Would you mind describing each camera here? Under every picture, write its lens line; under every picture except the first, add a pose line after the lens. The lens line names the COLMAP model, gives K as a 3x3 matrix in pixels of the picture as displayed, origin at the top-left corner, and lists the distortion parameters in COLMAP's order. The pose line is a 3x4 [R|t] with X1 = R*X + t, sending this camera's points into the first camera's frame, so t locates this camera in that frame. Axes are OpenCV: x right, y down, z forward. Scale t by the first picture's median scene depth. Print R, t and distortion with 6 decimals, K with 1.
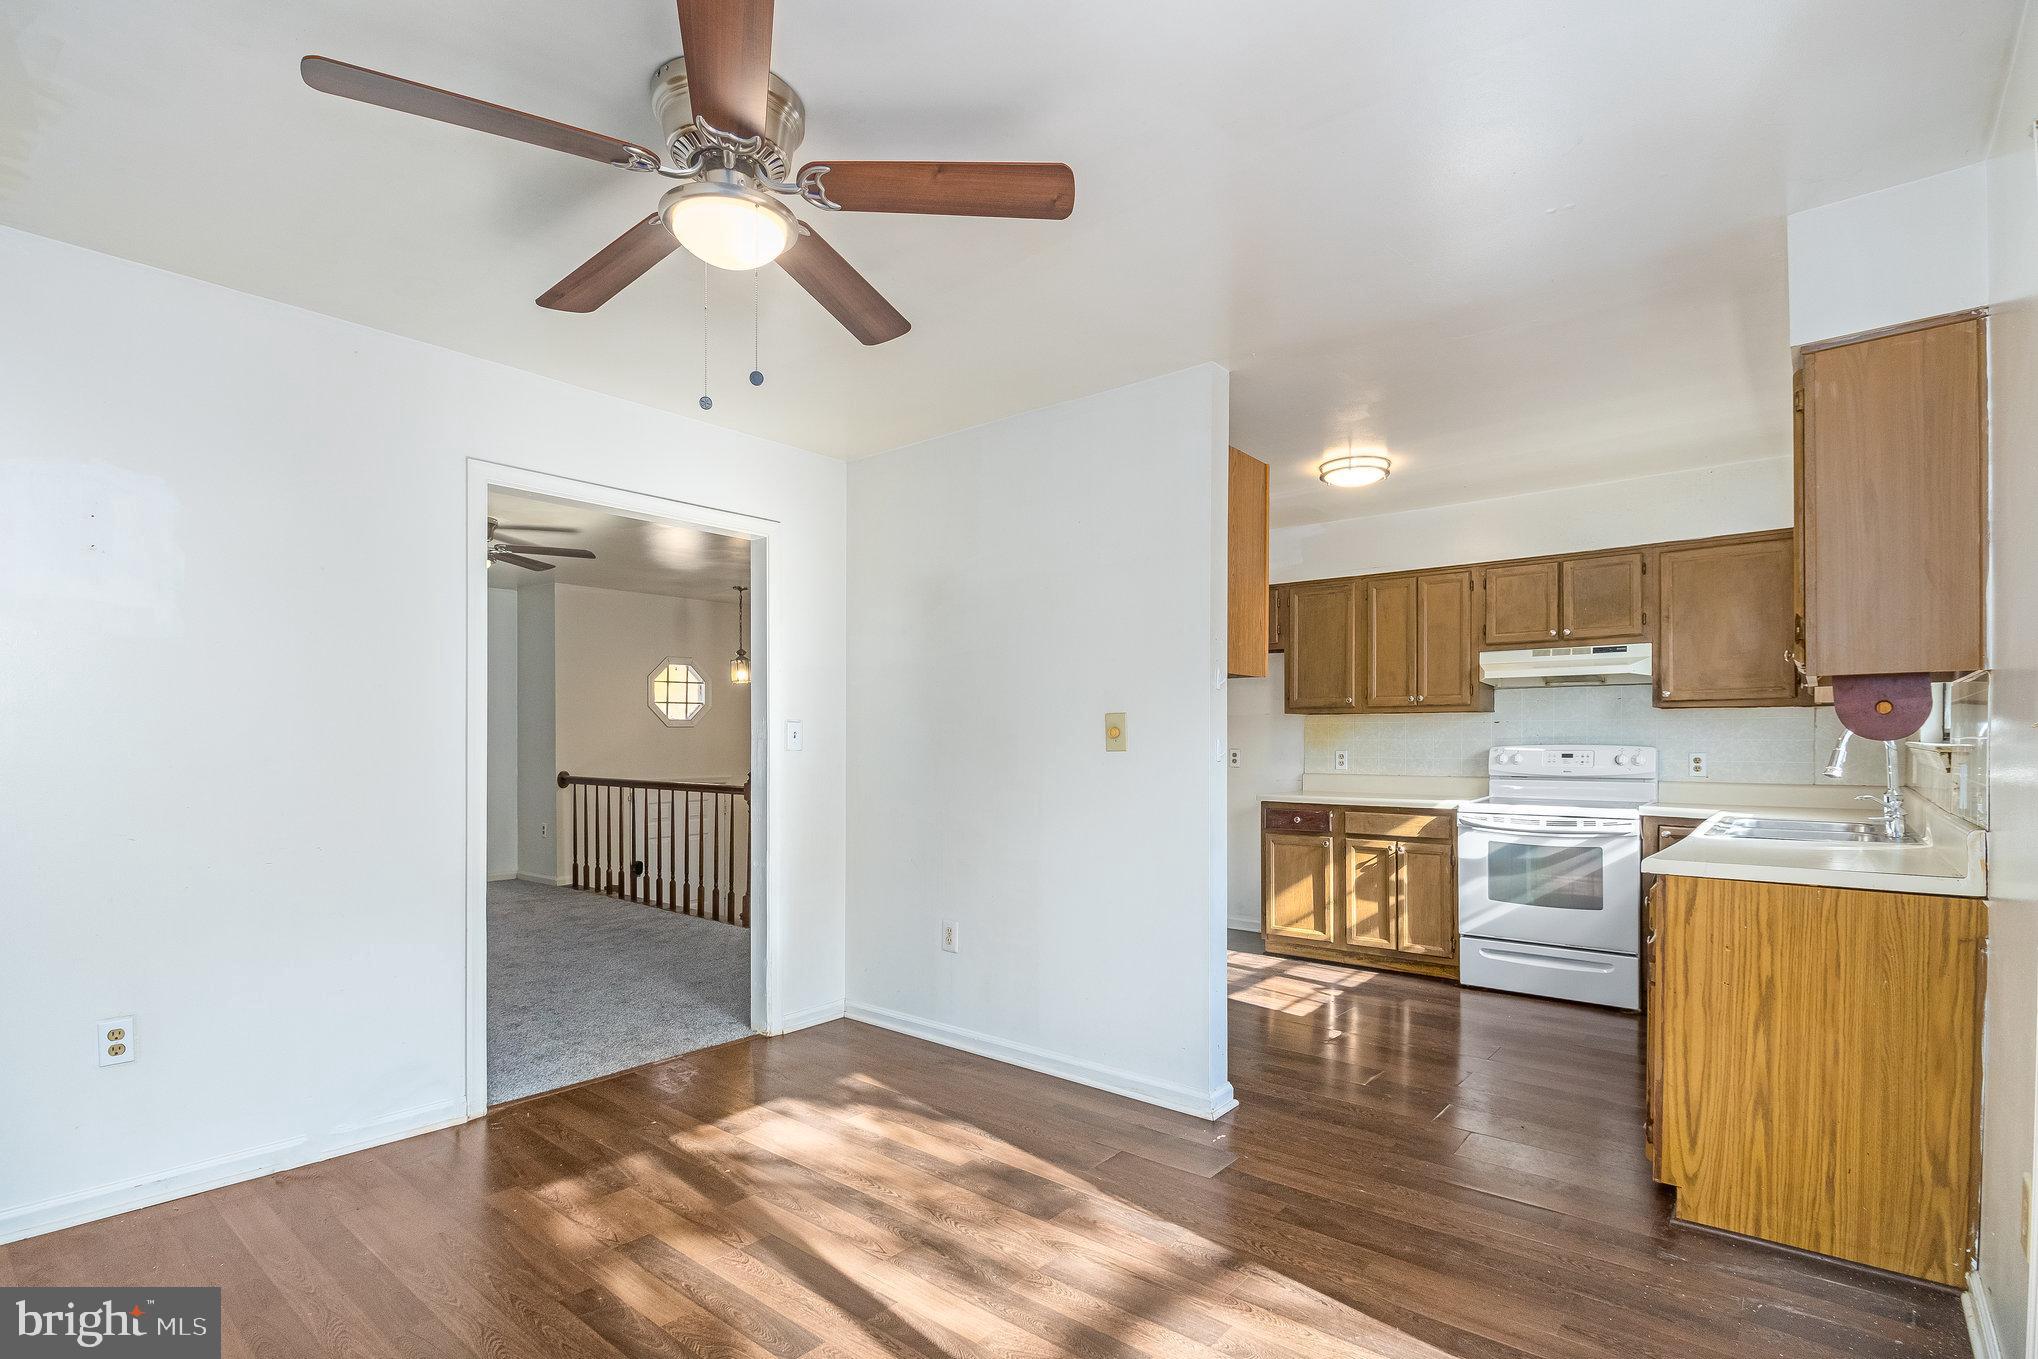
lens RADIAL K [[980.3, 0, 1042.6], [0, 980.3, 728.2], [0, 0, 1]] dist [0.004576, -0.000065]
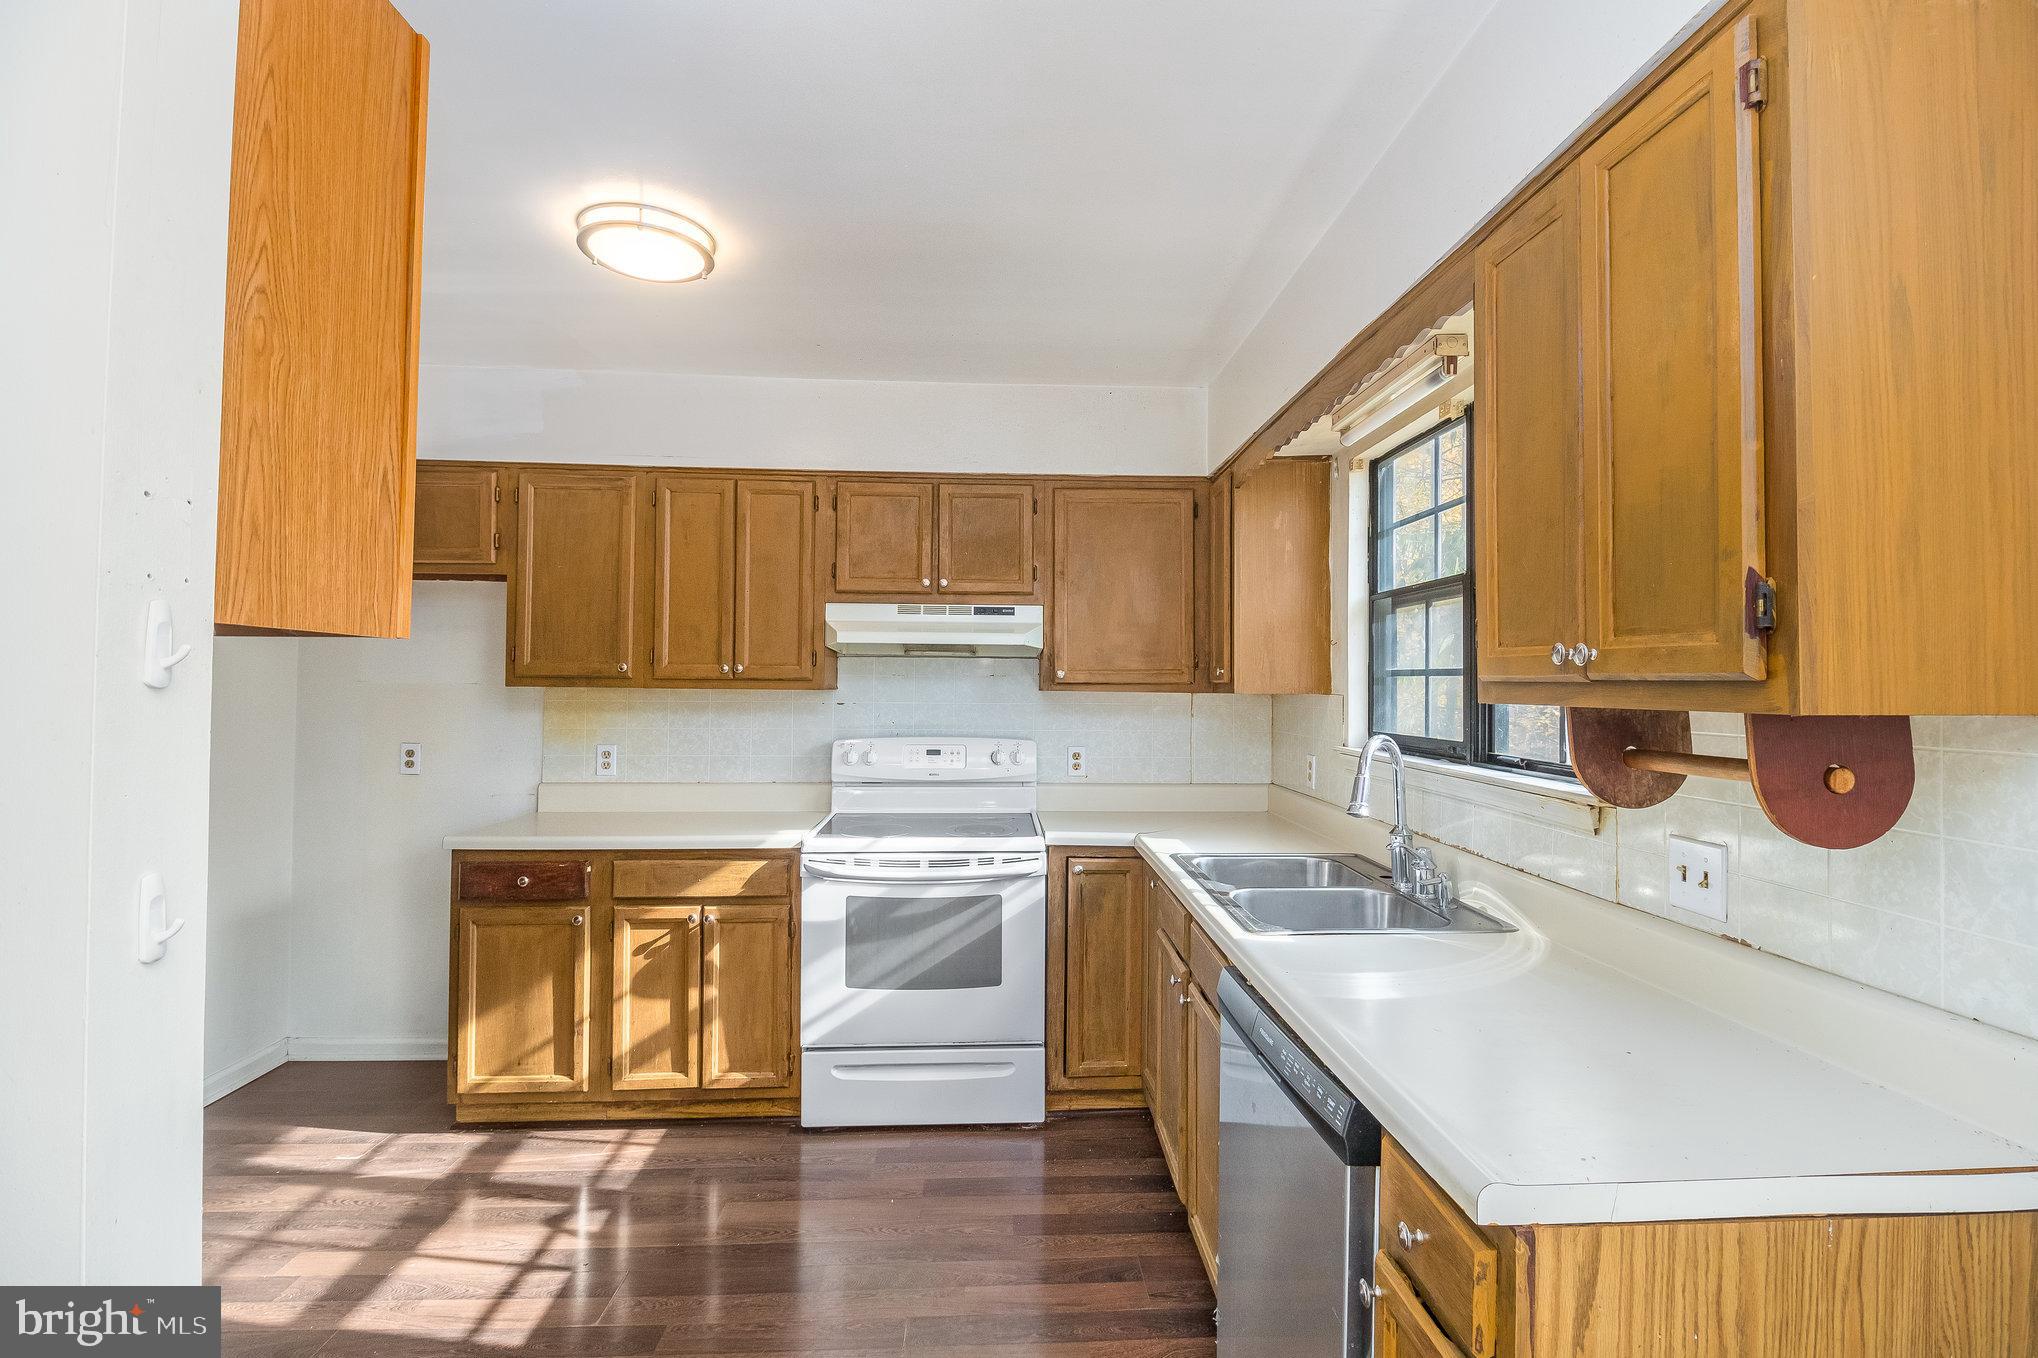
lens RADIAL K [[937.3, 0, 1041.0], [0, 937.3, 674.7], [0, 0, 1]] dist [0.000570, -0.000125]
pose [[0.739776, 0.014199, 0.672703, 0.127475], [-0.017052, 0.999852, -0.002352, -0.030408], [-0.672637, -0.009731, 0.739909, 0.444585]]
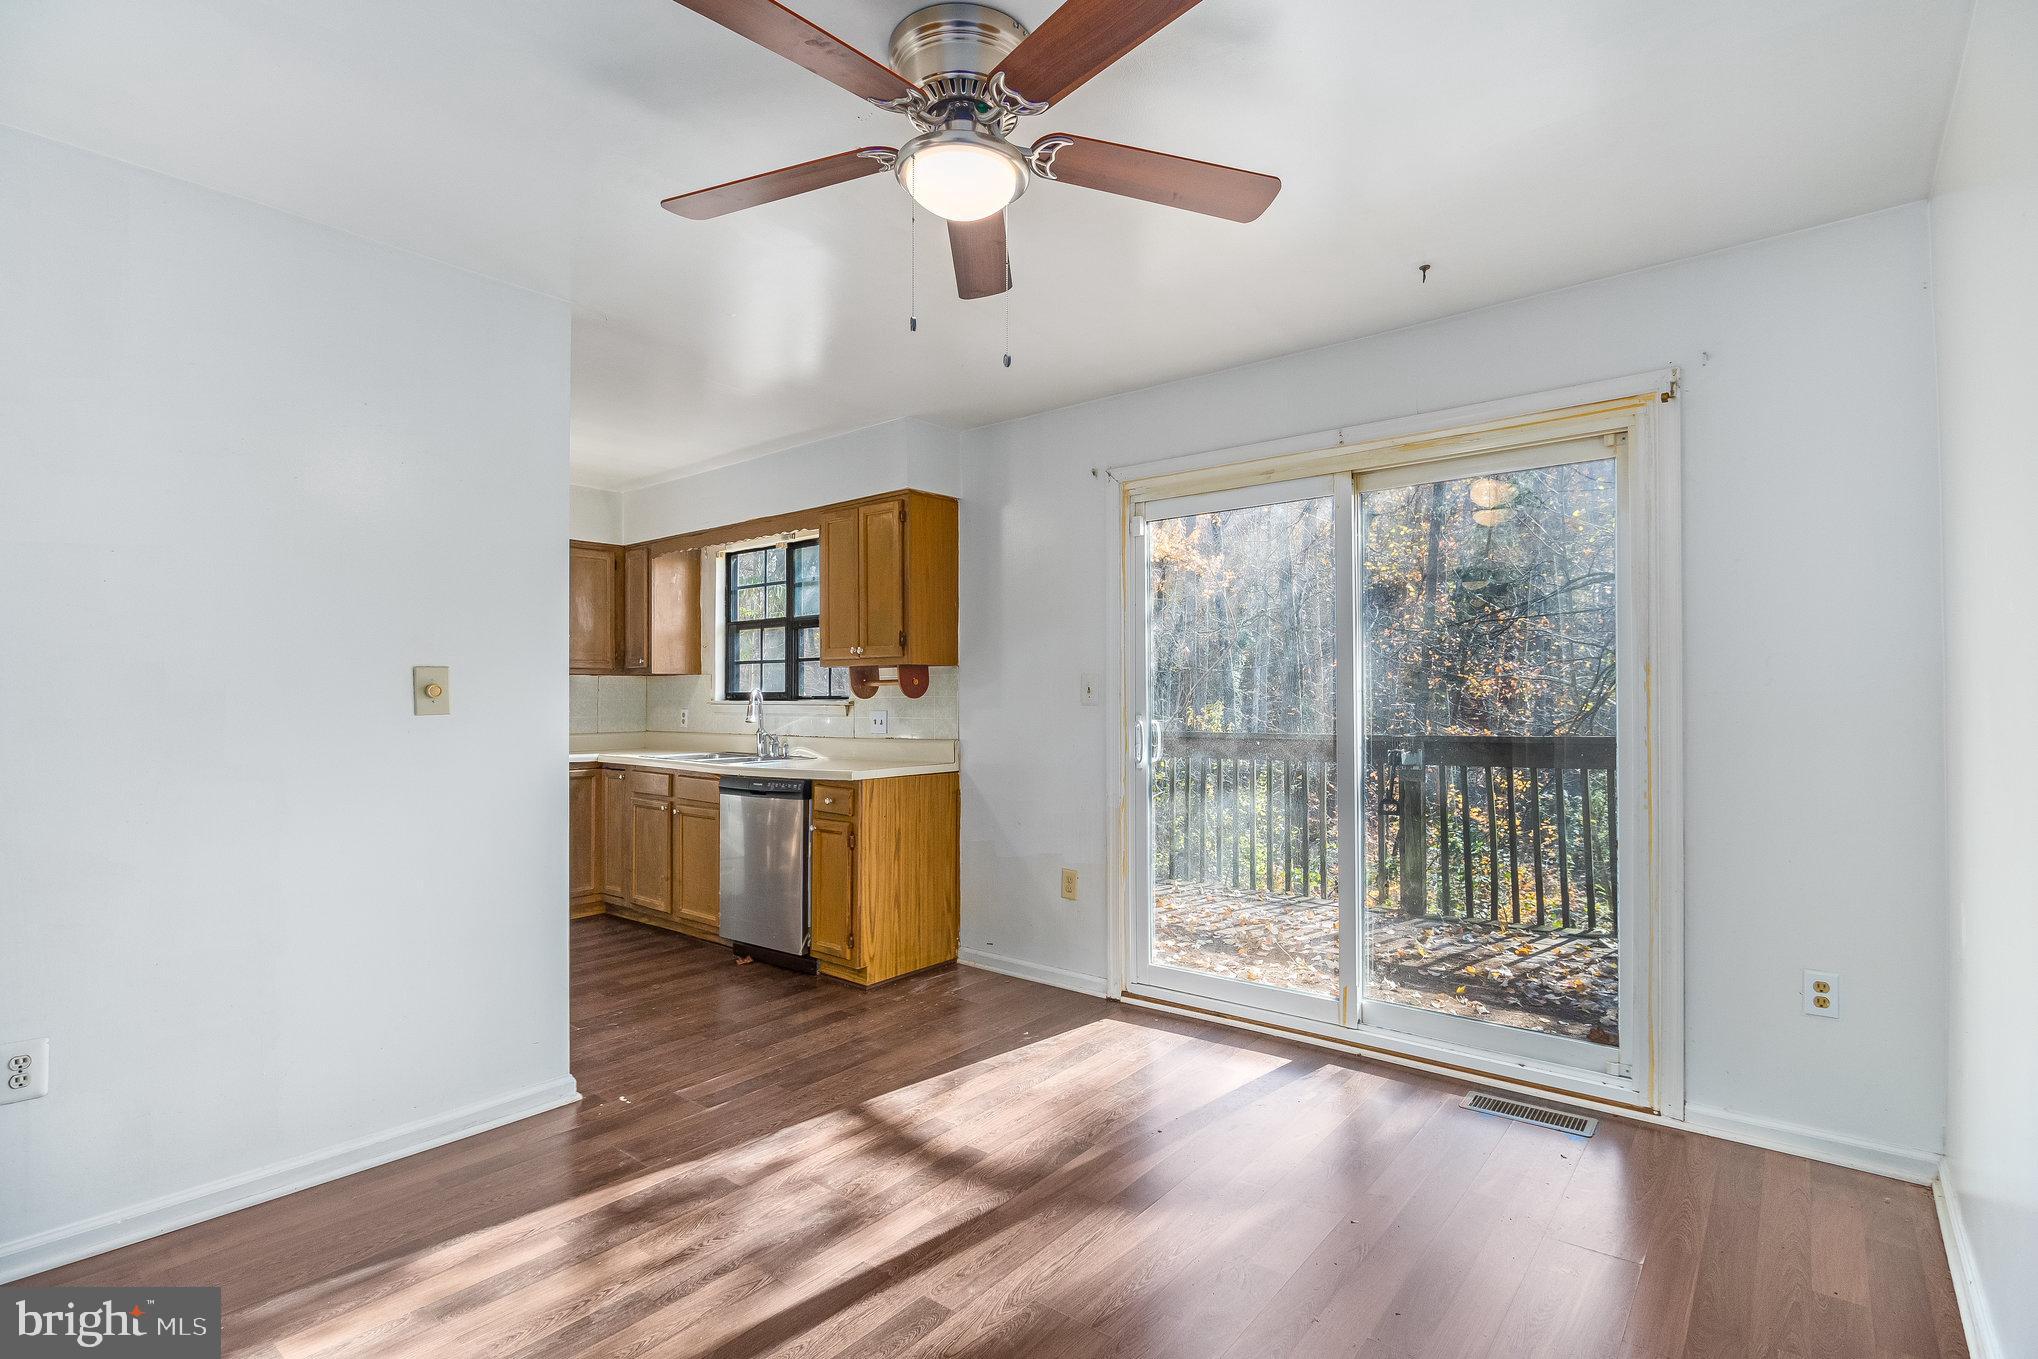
lens RADIAL K [[958.8, 0, 1028.6], [0, 958.8, 669.3], [0, 0, 1]] dist [-0.001284, -0.000500]
pose [[-0.003270, 0.030416, 0.999532, -0.505622], [-0.007242, 0.999510, -0.030439, 0.005224], [-0.999968, -0.007338, -0.003048, 0.373955]]
